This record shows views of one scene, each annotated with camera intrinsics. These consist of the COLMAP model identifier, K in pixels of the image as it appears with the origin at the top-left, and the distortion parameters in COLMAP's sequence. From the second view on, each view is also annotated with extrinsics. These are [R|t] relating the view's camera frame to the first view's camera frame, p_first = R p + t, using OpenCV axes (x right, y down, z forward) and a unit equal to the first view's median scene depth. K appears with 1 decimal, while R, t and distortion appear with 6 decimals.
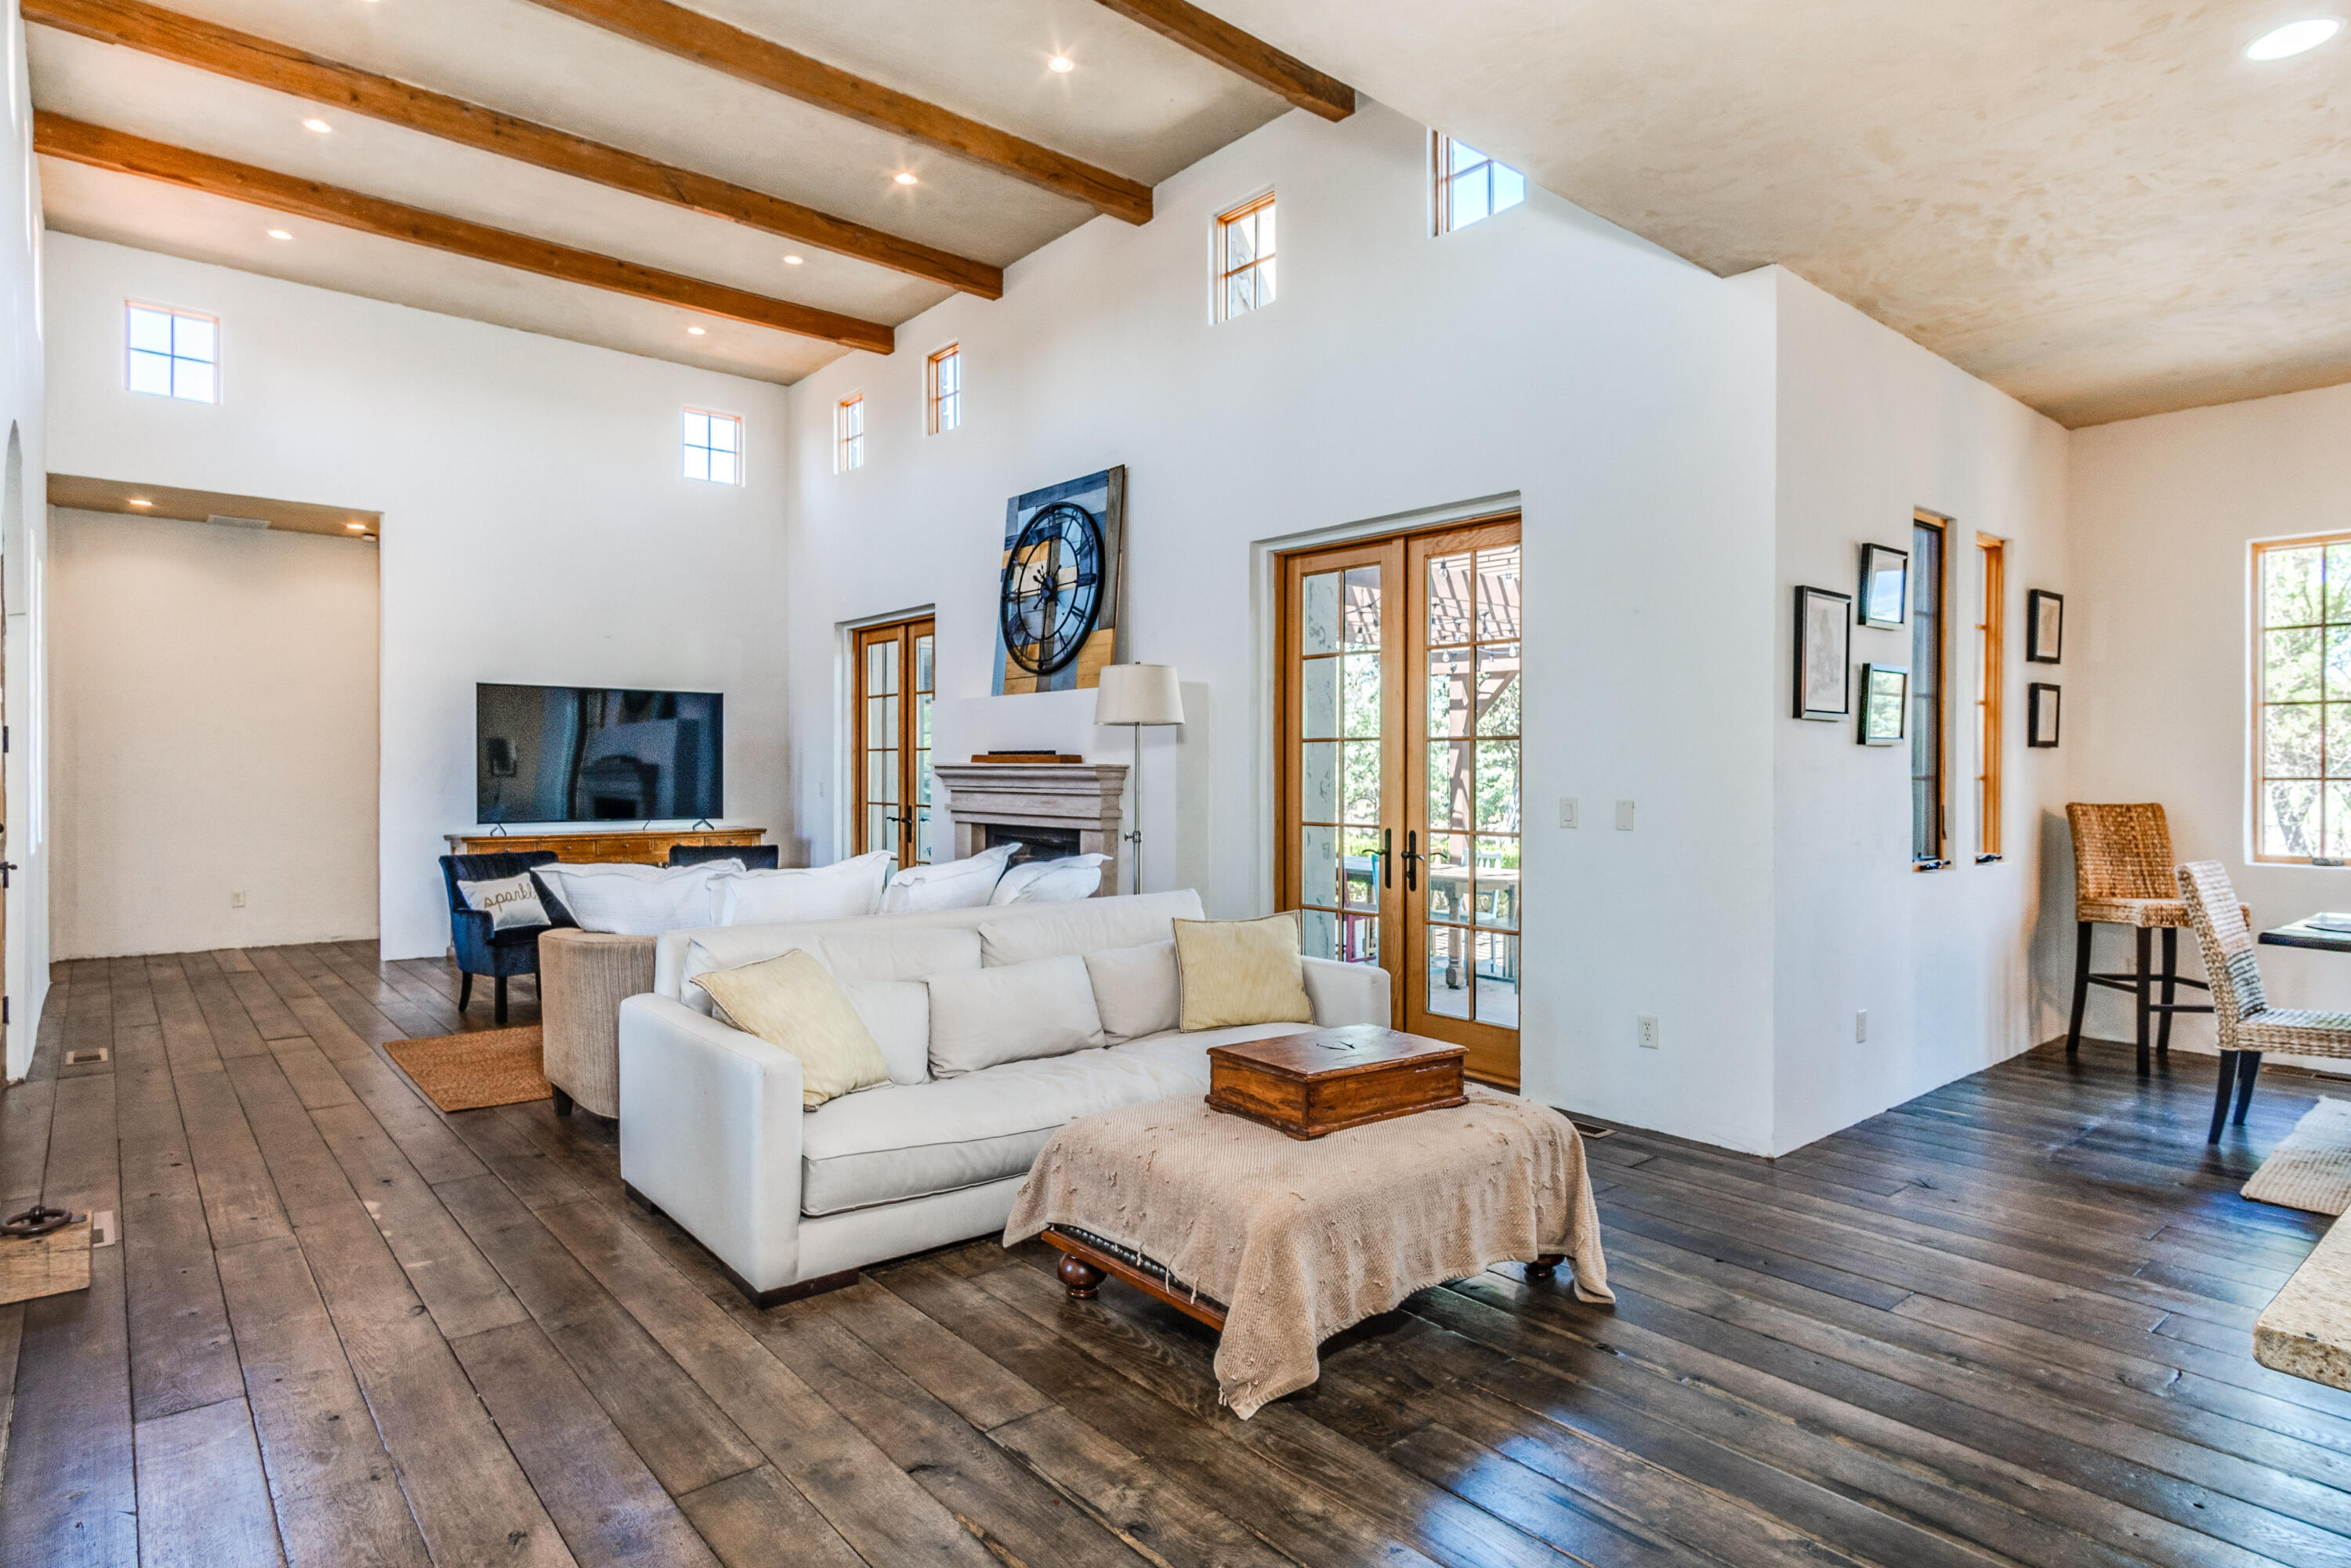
lens RADIAL K [[1267.0, 0, 1183.9], [0, 1267.0, 768.4], [0, 0, 1]] dist [0.002398, 0.002616]
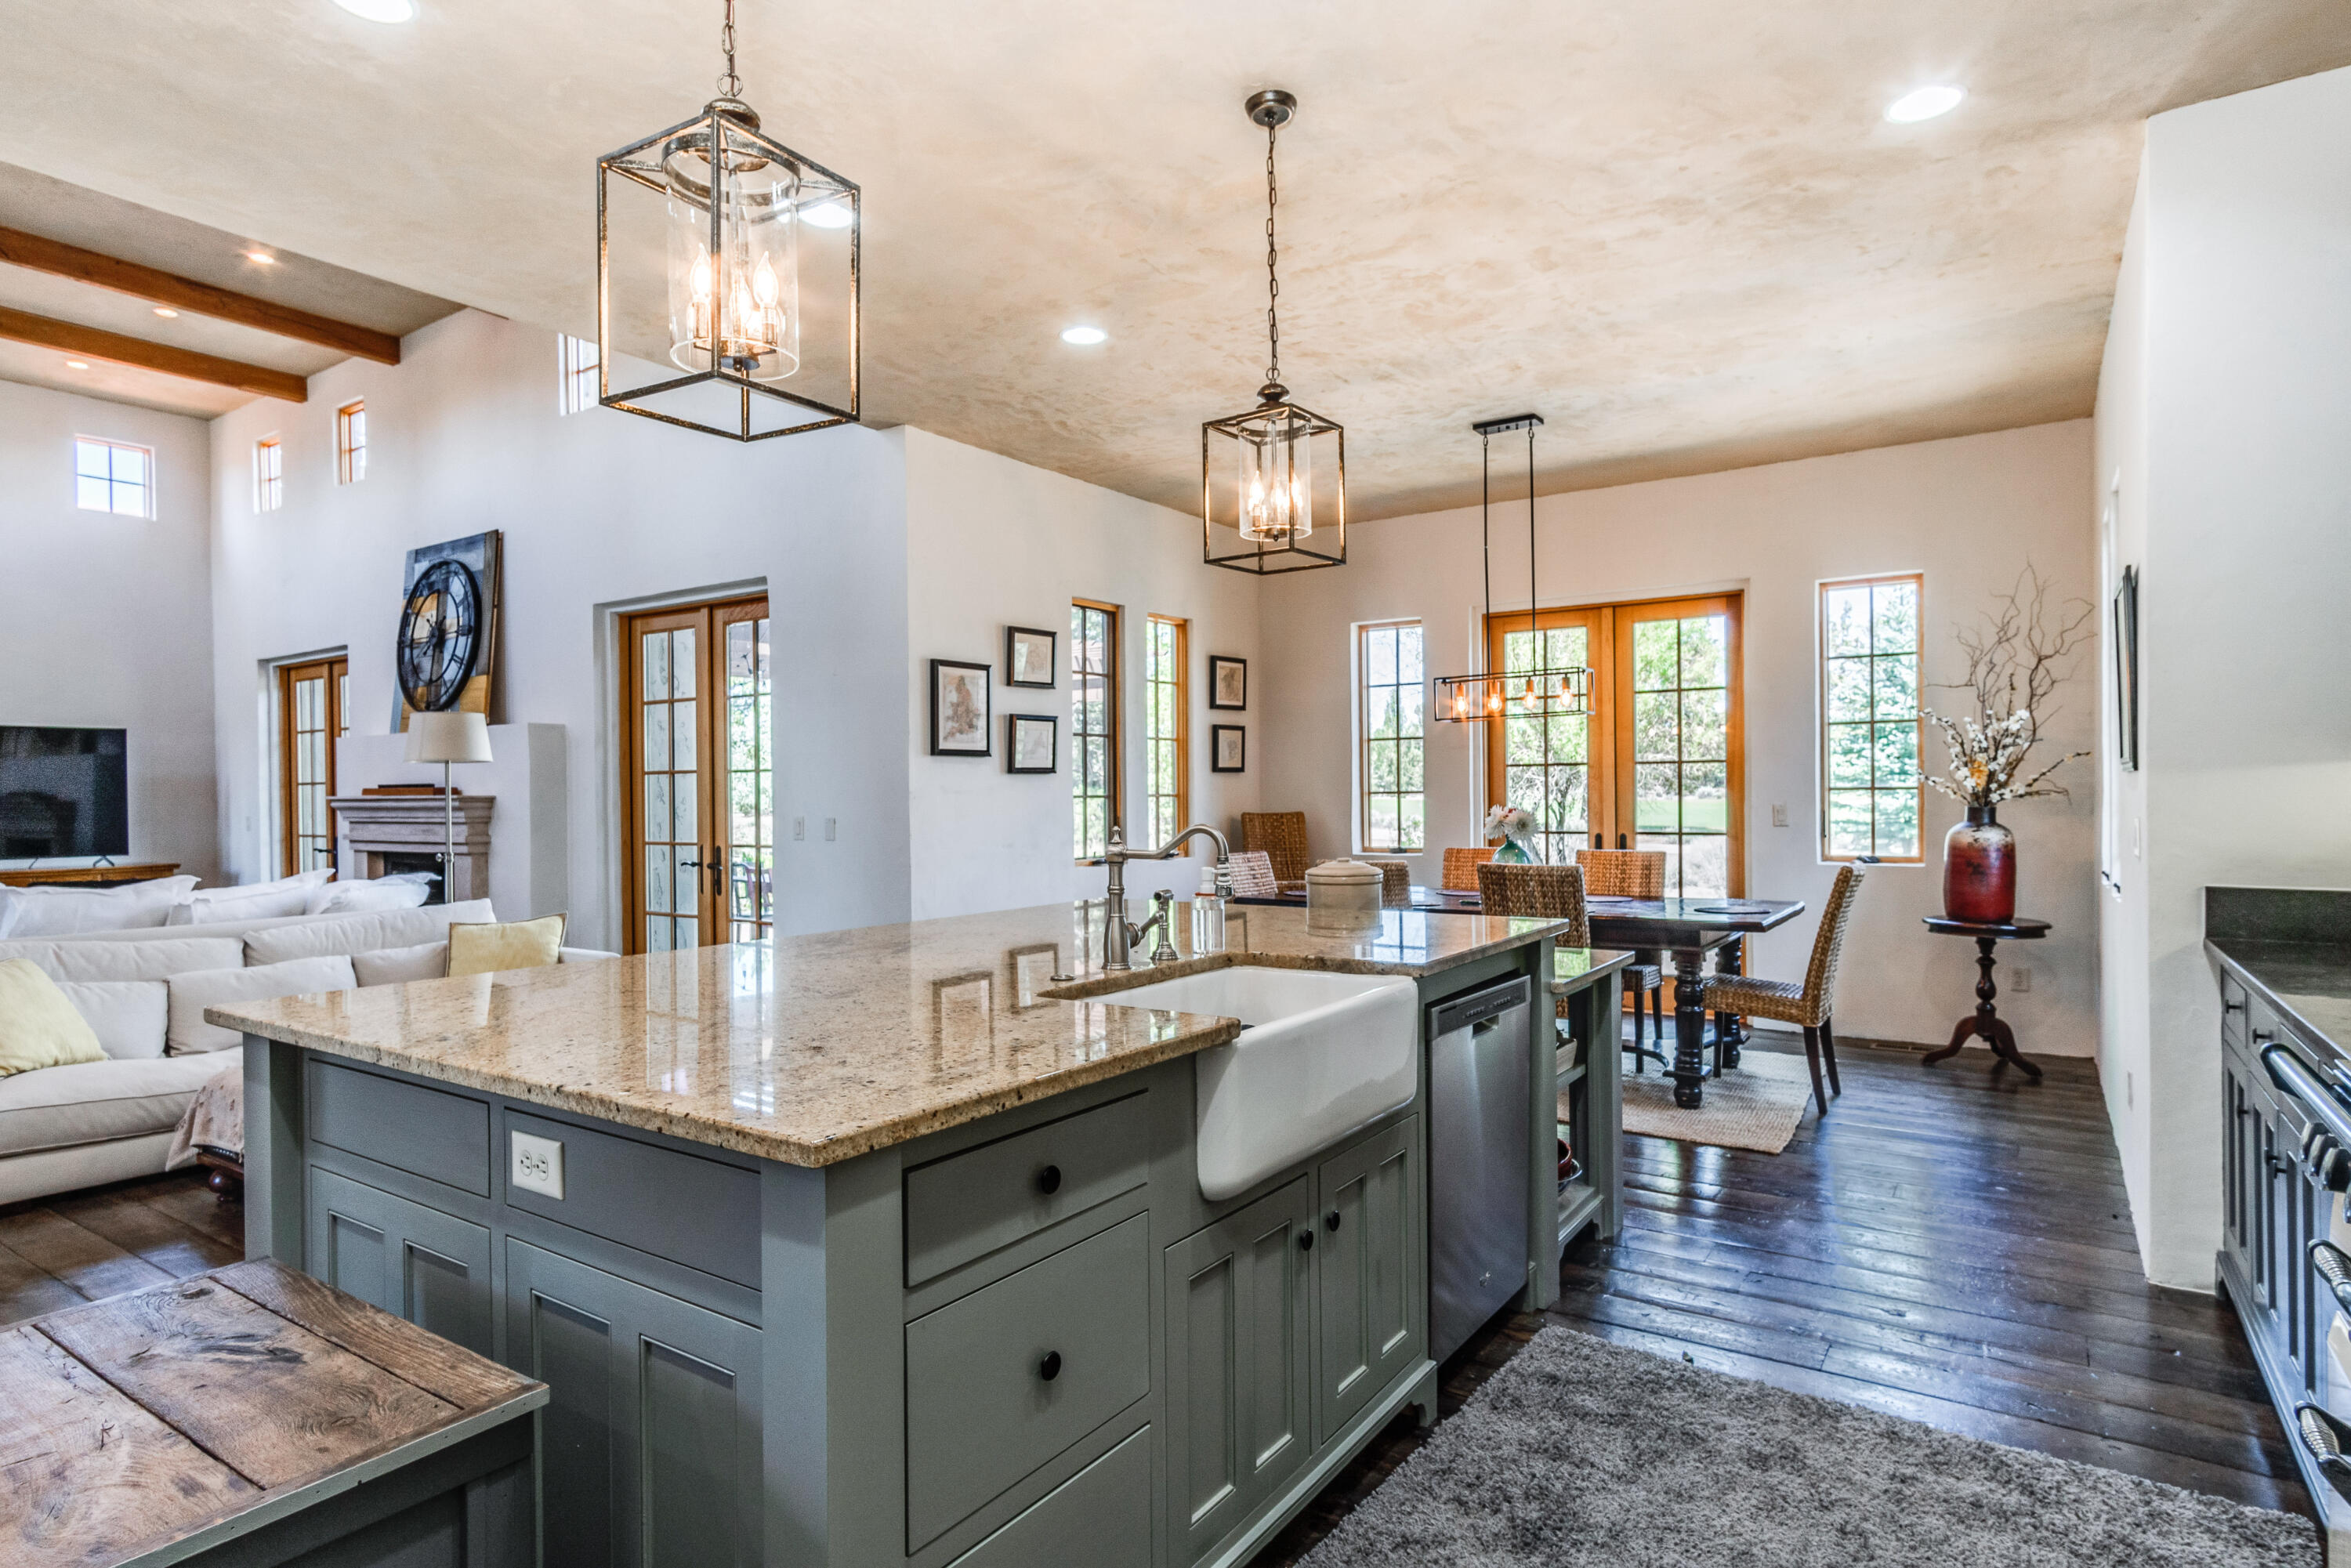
lens RADIAL K [[1267.0, 0, 1214.5], [0, 1267.0, 789.9], [0, 0, 1]] dist [0.002398, 0.002616]
pose [[0.963224, -0.014440, 0.268311, 0.251981], [0.015033, 0.999887, -0.000155, 0.001800], [-0.268278, 0.004183, 0.963332, -0.248692]]
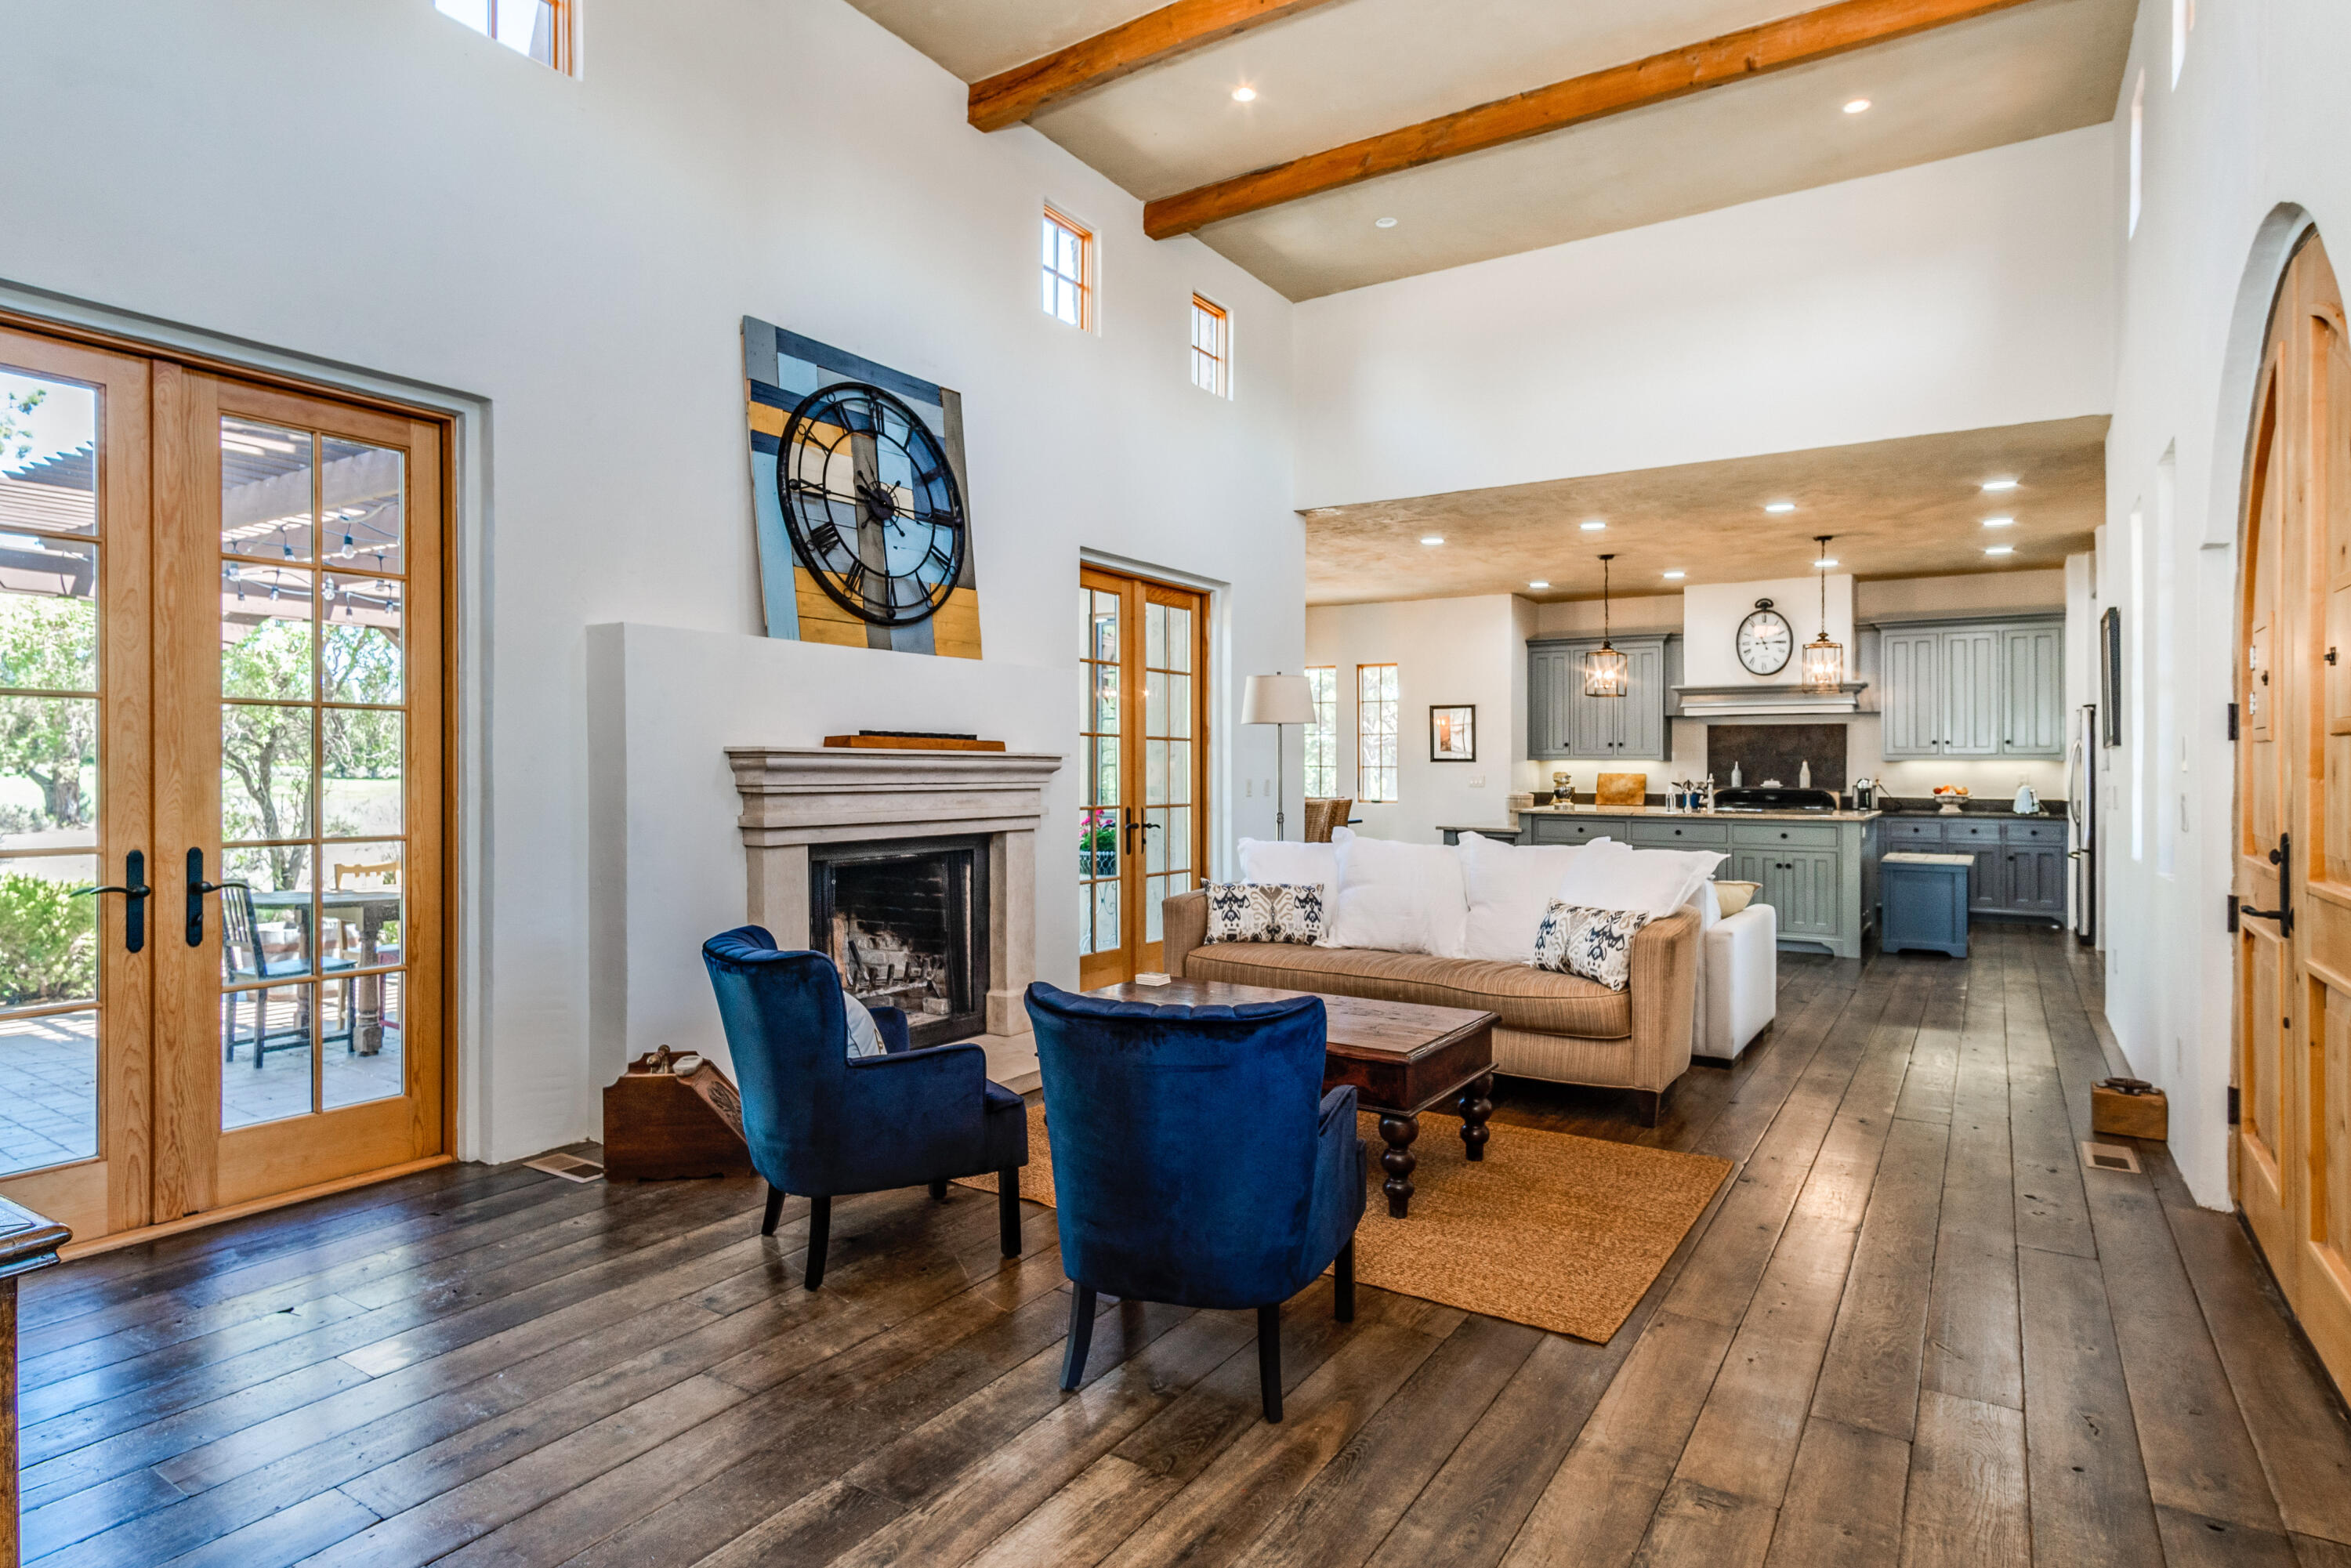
lens RADIAL K [[1267.0, 0, 1174.5], [0, 1267.0, 748.7], [0, 0, 1]] dist [0.002398, 0.002616]
pose [[-0.286137, 0.007942, 0.958156, -0.856556], [-0.008318, 0.999907, -0.010773, 0.001973], [-0.958153, -0.011053, -0.286044, 1.063045]]
